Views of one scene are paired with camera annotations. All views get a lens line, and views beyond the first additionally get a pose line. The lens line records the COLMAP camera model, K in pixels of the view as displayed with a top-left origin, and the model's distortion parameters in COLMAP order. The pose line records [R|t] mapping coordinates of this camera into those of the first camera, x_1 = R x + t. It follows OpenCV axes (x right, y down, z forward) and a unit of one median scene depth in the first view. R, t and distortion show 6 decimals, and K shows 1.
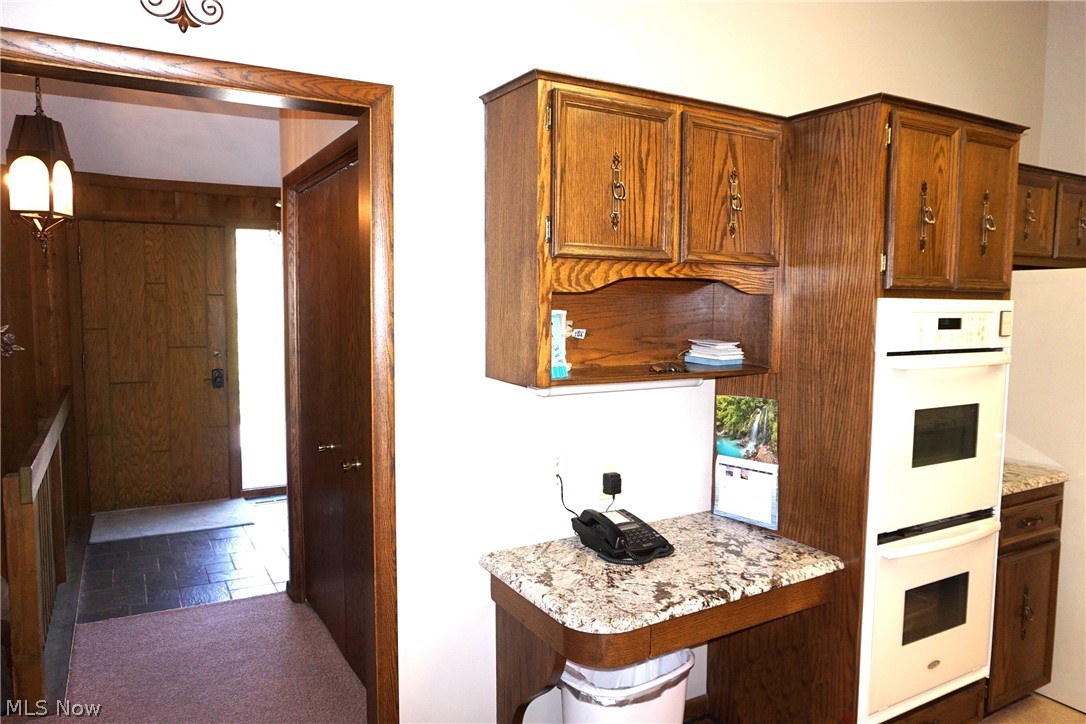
lens RADIAL K [[725.0, 0, 545.8], [0, 725.0, 361.5], [0, 0, 1]] dist [-0.029635, 0.012999]
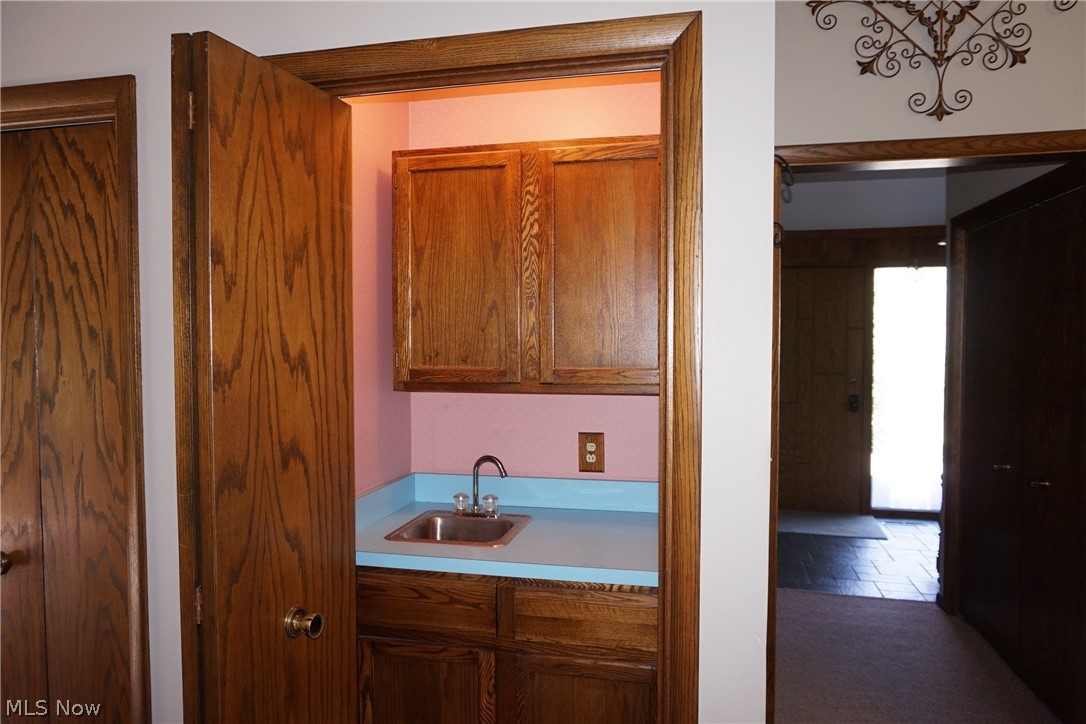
lens RADIAL K [[725.0, 0, 535.3], [0, 725.0, 365.5], [0, 0, 1]] dist [-0.029635, 0.012999]
pose [[0.719283, 0.020091, -0.694426, -0.053161], [-0.051729, 0.998356, -0.024695, 0.024328], [0.692788, 0.053685, 0.719140, -0.187317]]
